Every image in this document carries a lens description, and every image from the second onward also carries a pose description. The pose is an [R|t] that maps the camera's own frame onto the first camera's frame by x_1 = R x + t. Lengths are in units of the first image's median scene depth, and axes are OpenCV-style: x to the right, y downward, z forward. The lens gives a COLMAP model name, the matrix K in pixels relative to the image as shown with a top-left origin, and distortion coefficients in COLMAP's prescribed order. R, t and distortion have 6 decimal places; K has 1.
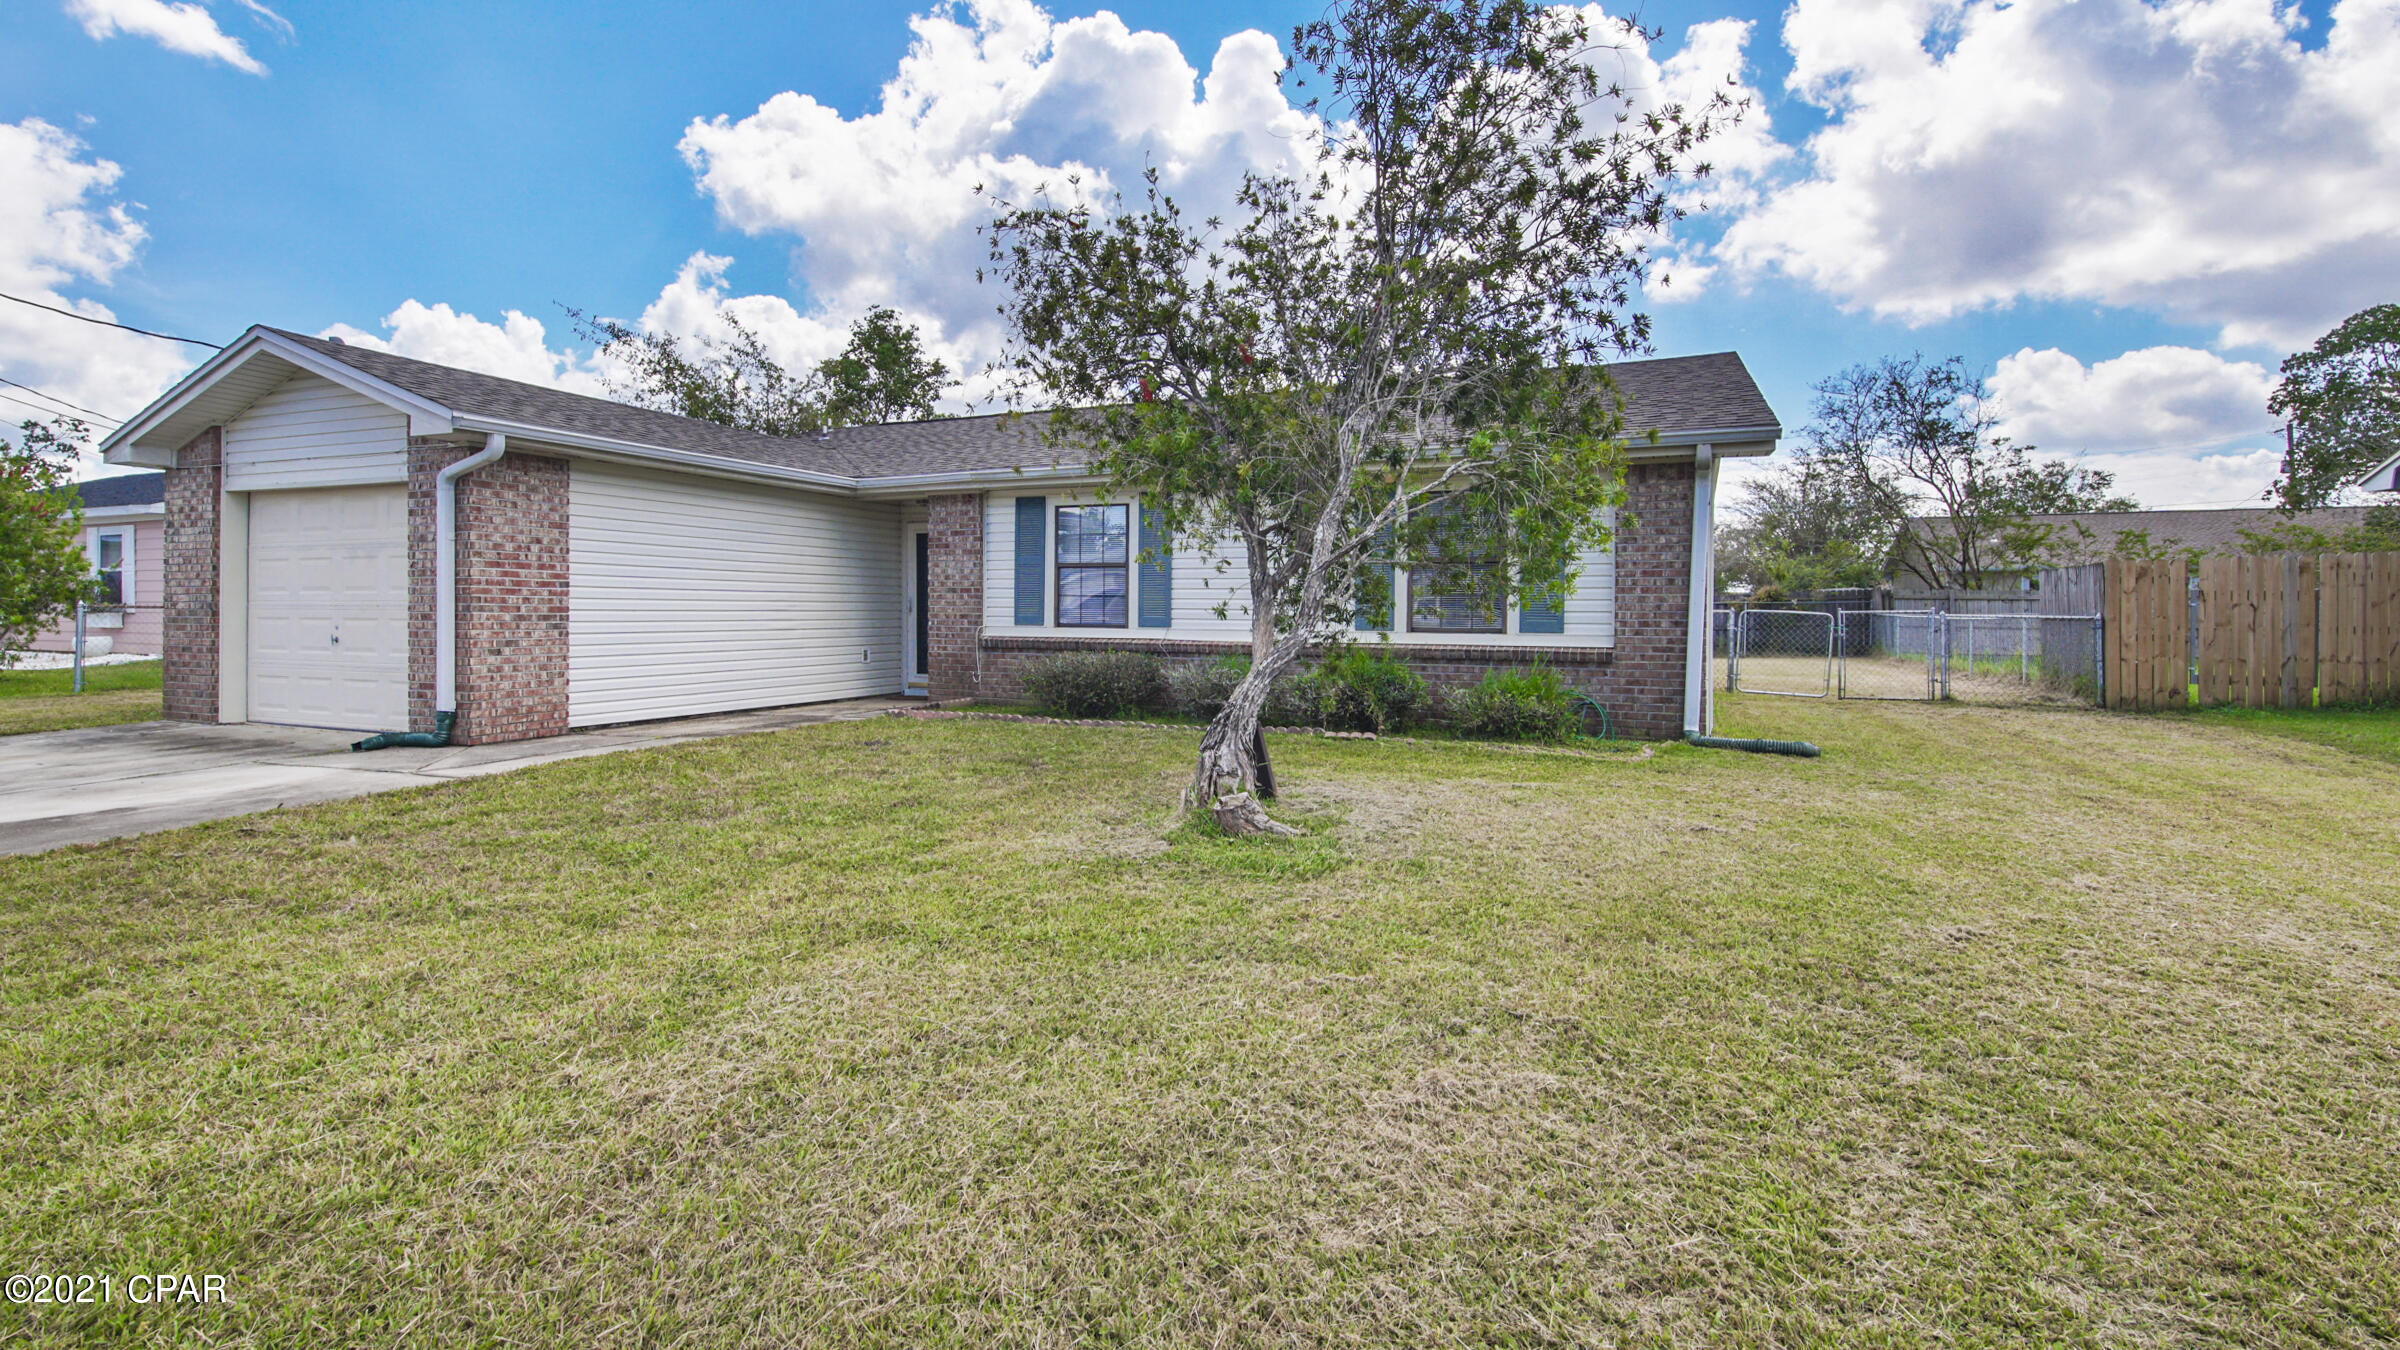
lens RADIAL K [[1101.5, 0, 1193.6], [0, 1101.5, 643.6], [0, 0, 1]] dist [0.010606, -0.000168]
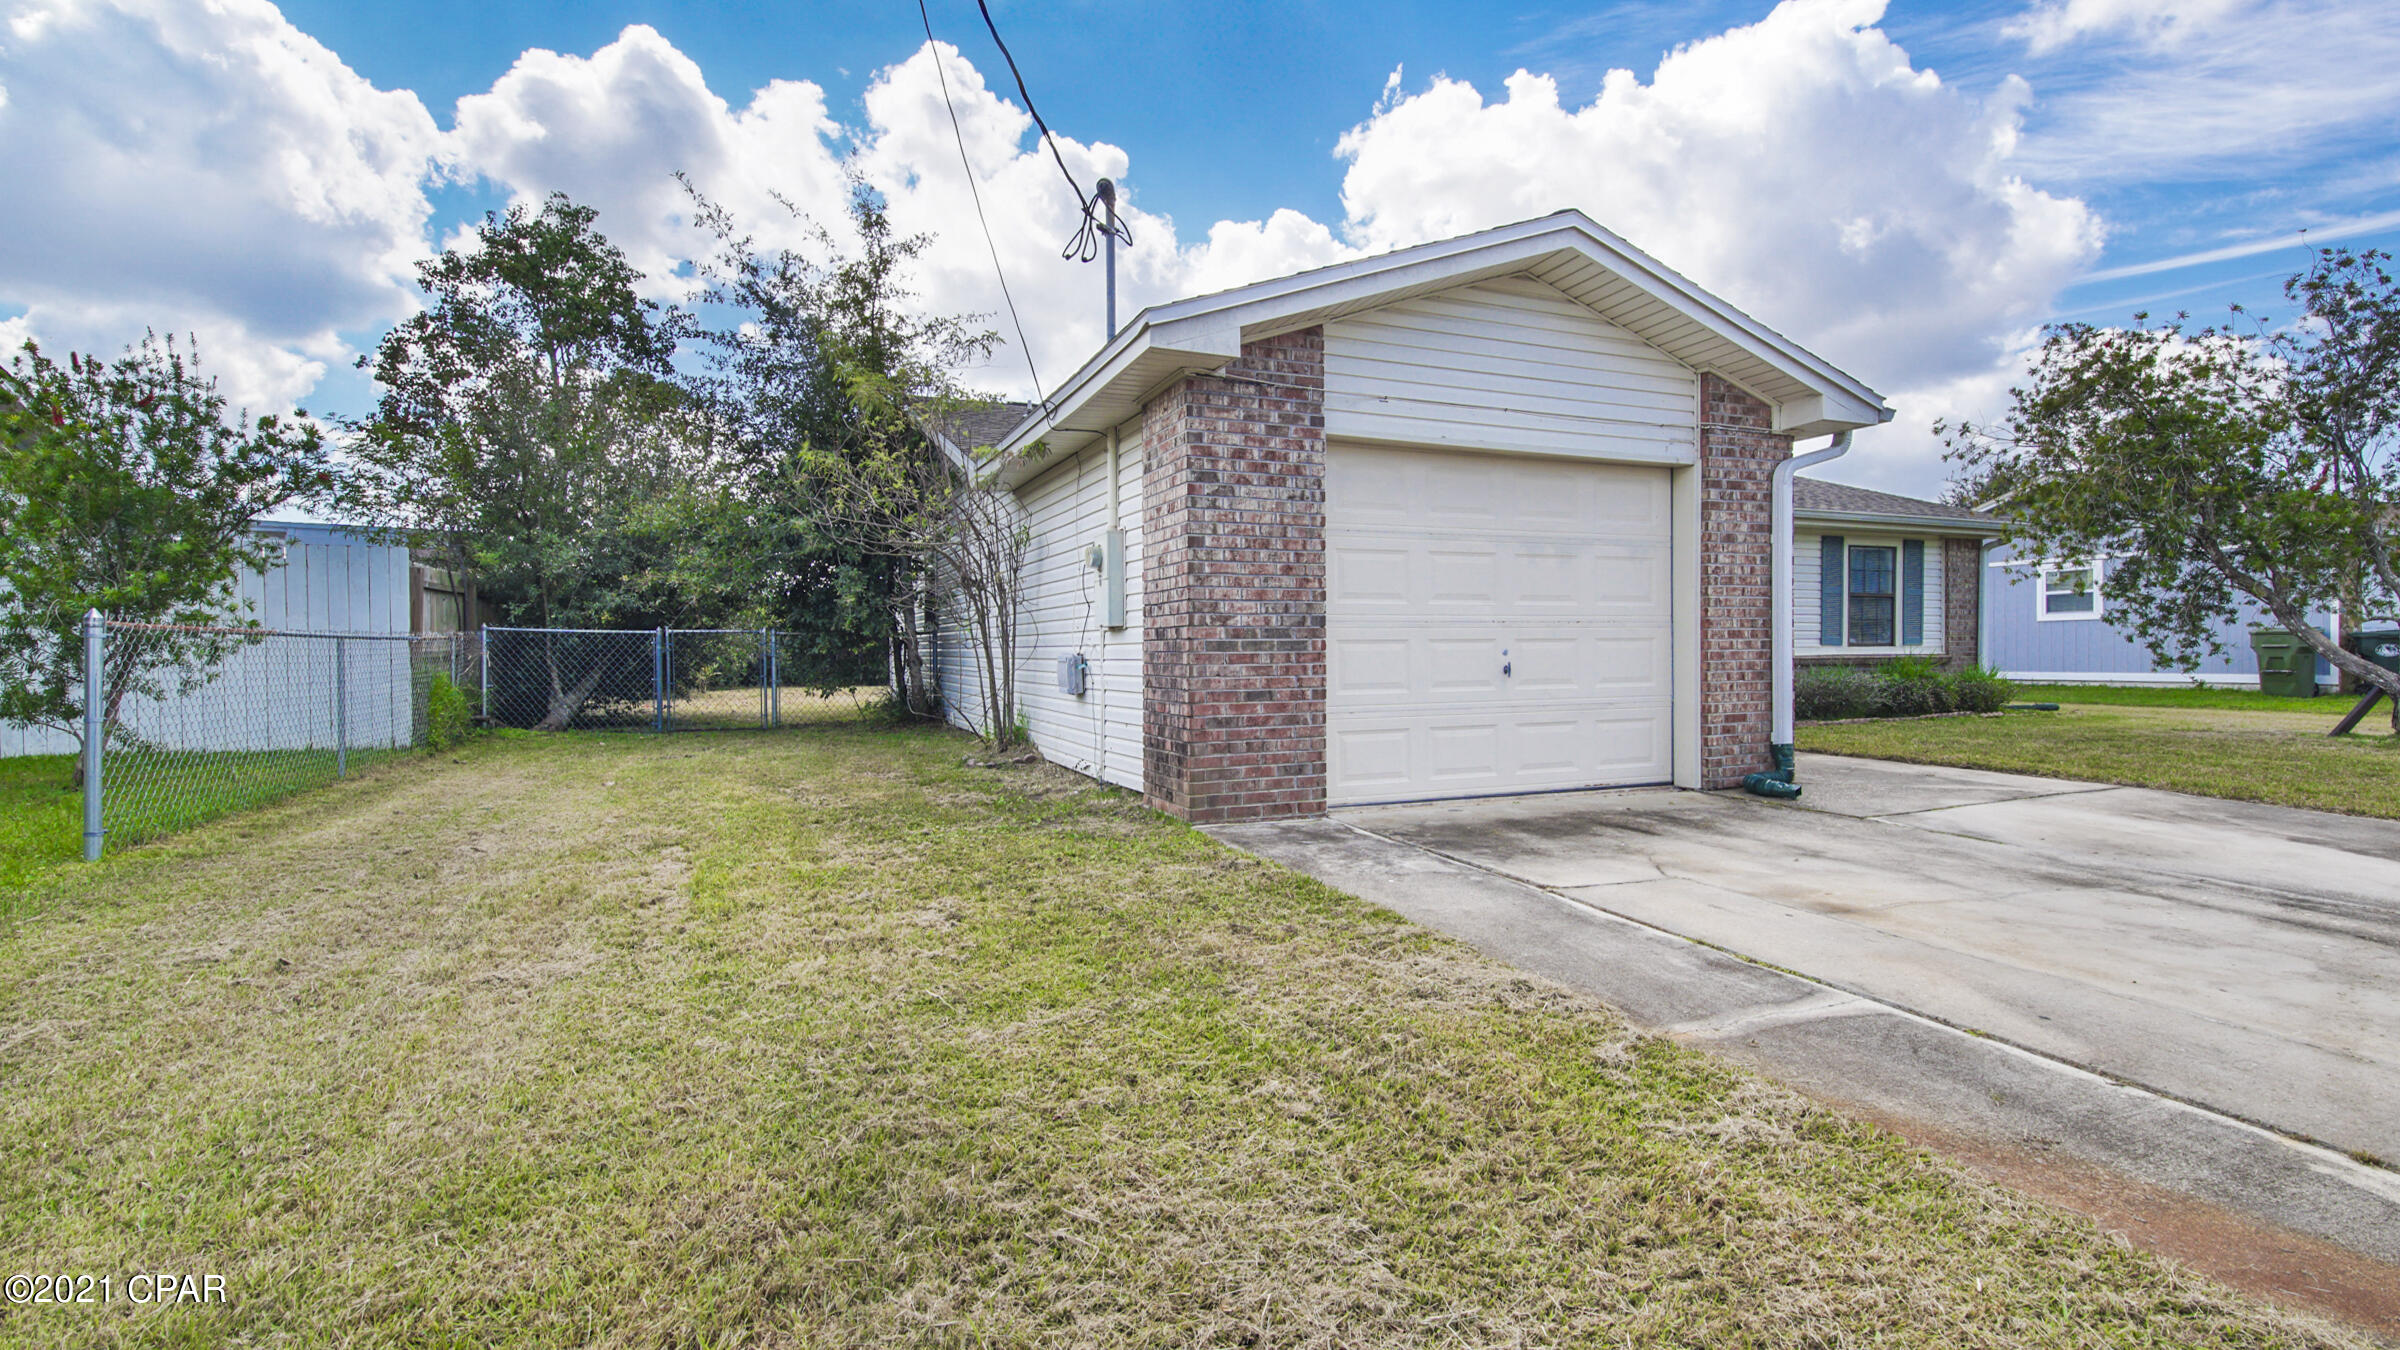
lens RADIAL K [[1110.7, 0, 1187.4], [0, 1110.7, 679.1], [0, 0, 1]] dist [0.003374, 0.000103]
pose [[0.695039, -0.030487, 0.718326, -1.182618], [0.033761, 0.999382, 0.009749, -0.009202], [-0.718179, 0.017476, 0.695639, 0.544953]]
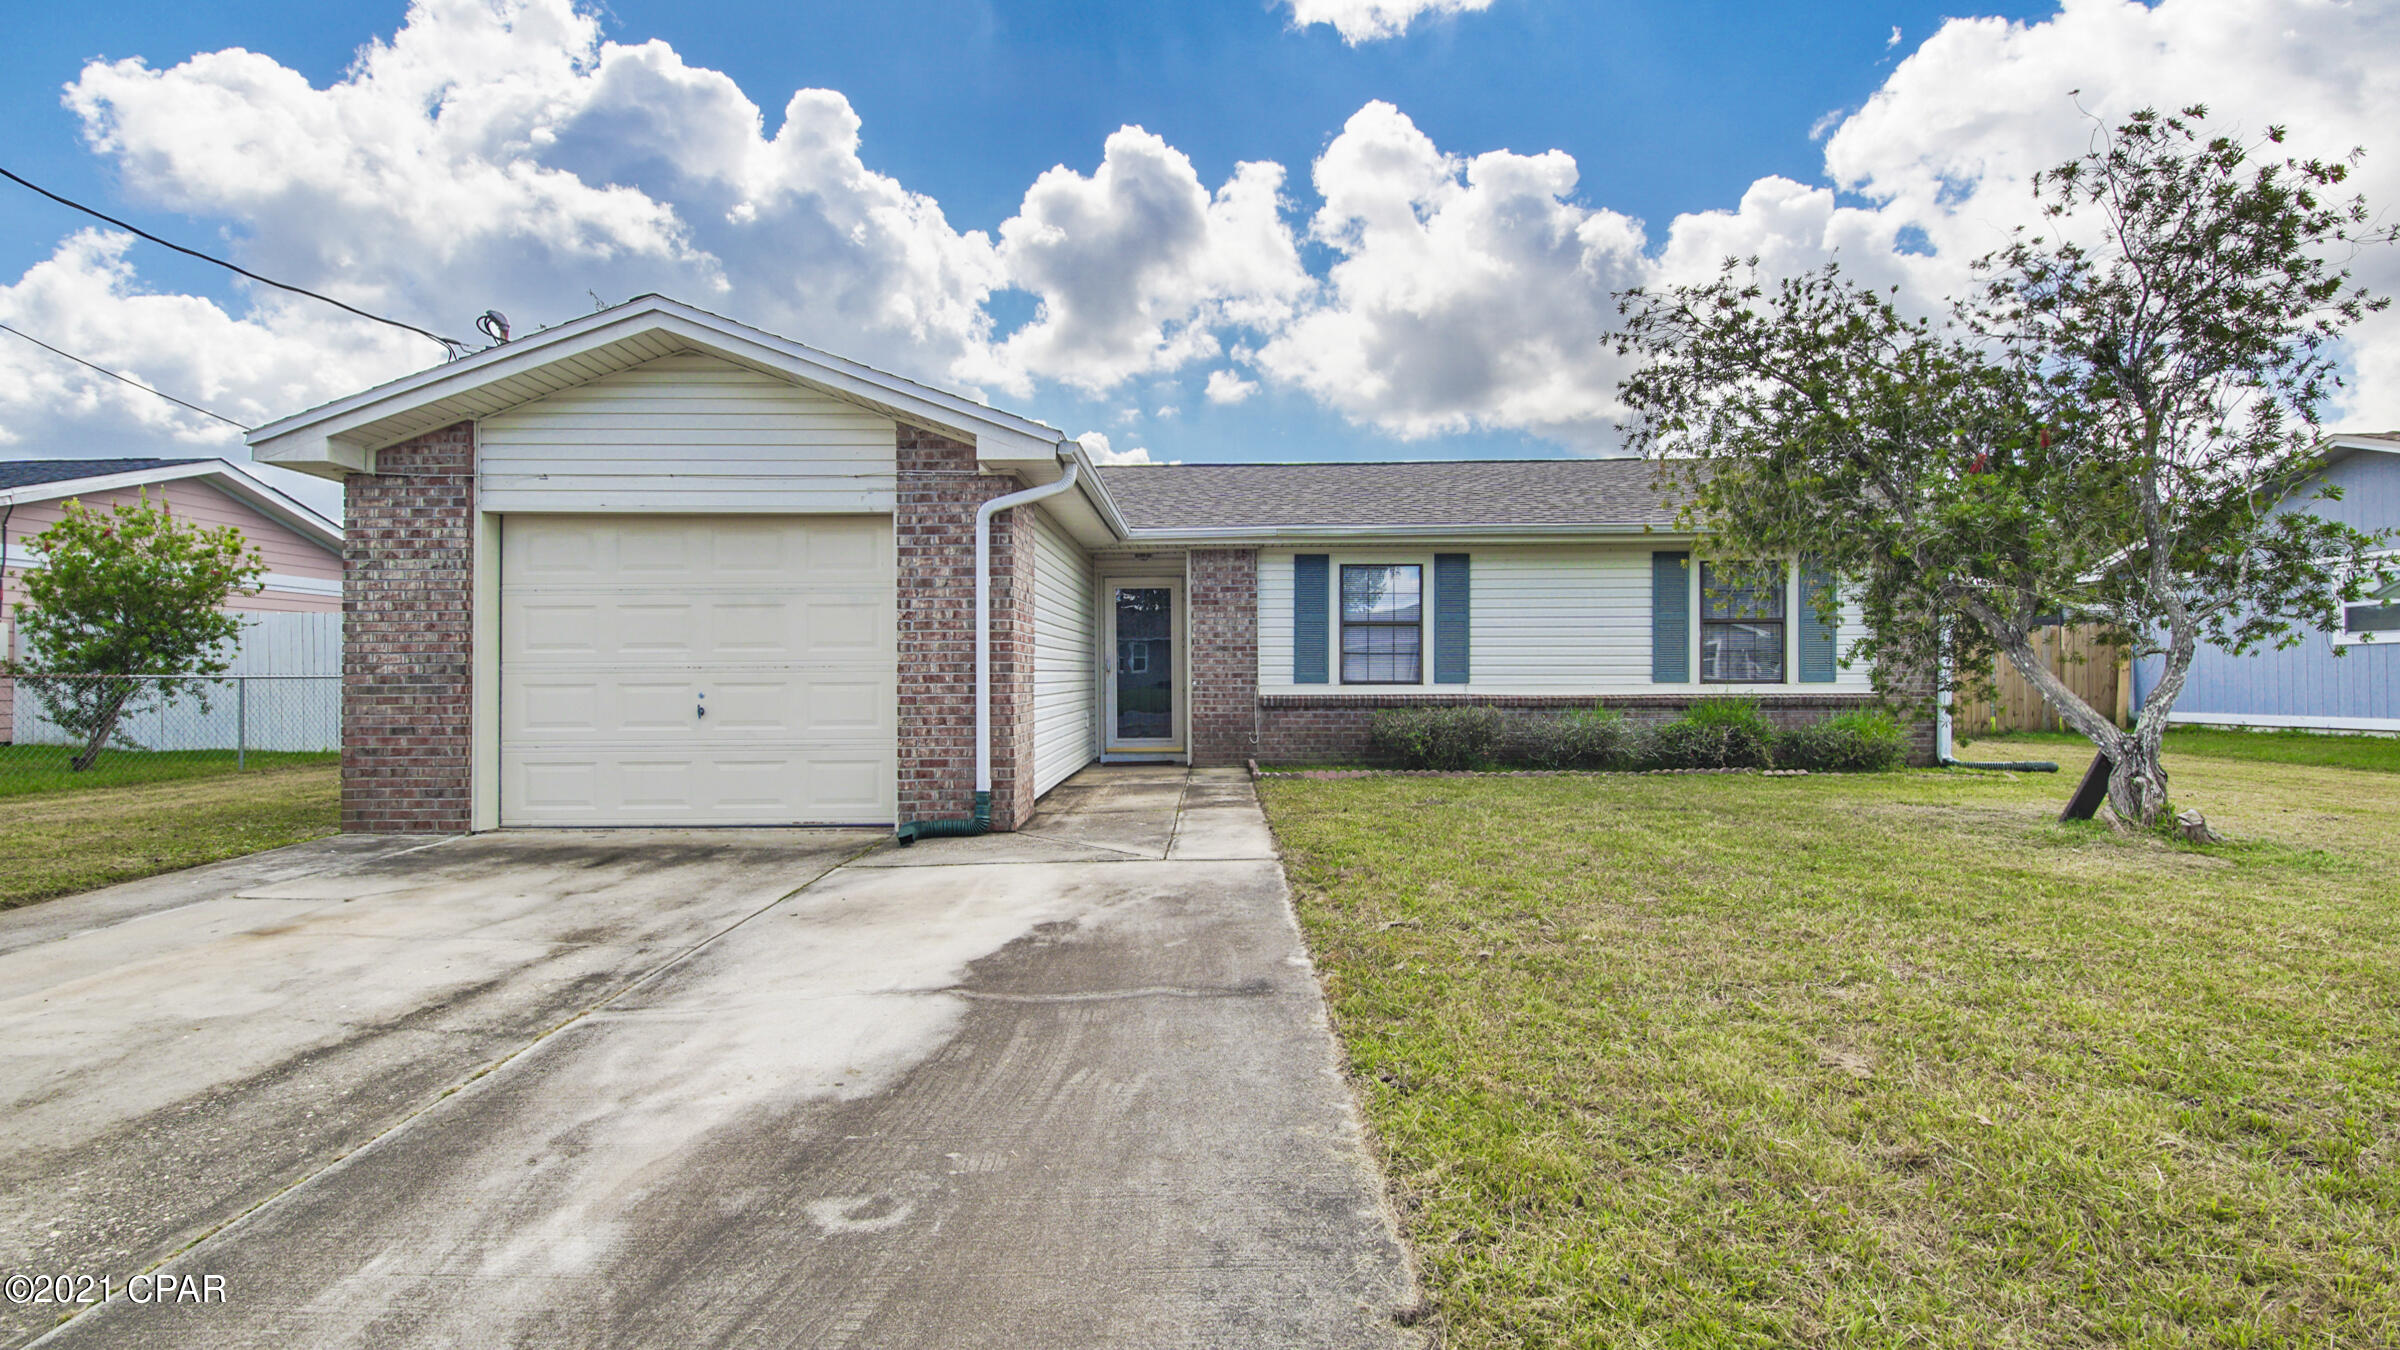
lens RADIAL K [[1068.4, 0, 1194.9], [0, 1068.4, 680.0], [0, 0, 1]] dist [0.030040, -0.015182]
pose [[0.925436, -0.012101, 0.378710, -0.612536], [0.022107, 0.999512, -0.022083, -0.000808], [-0.378258, 0.028808, 0.925252, 0.148710]]
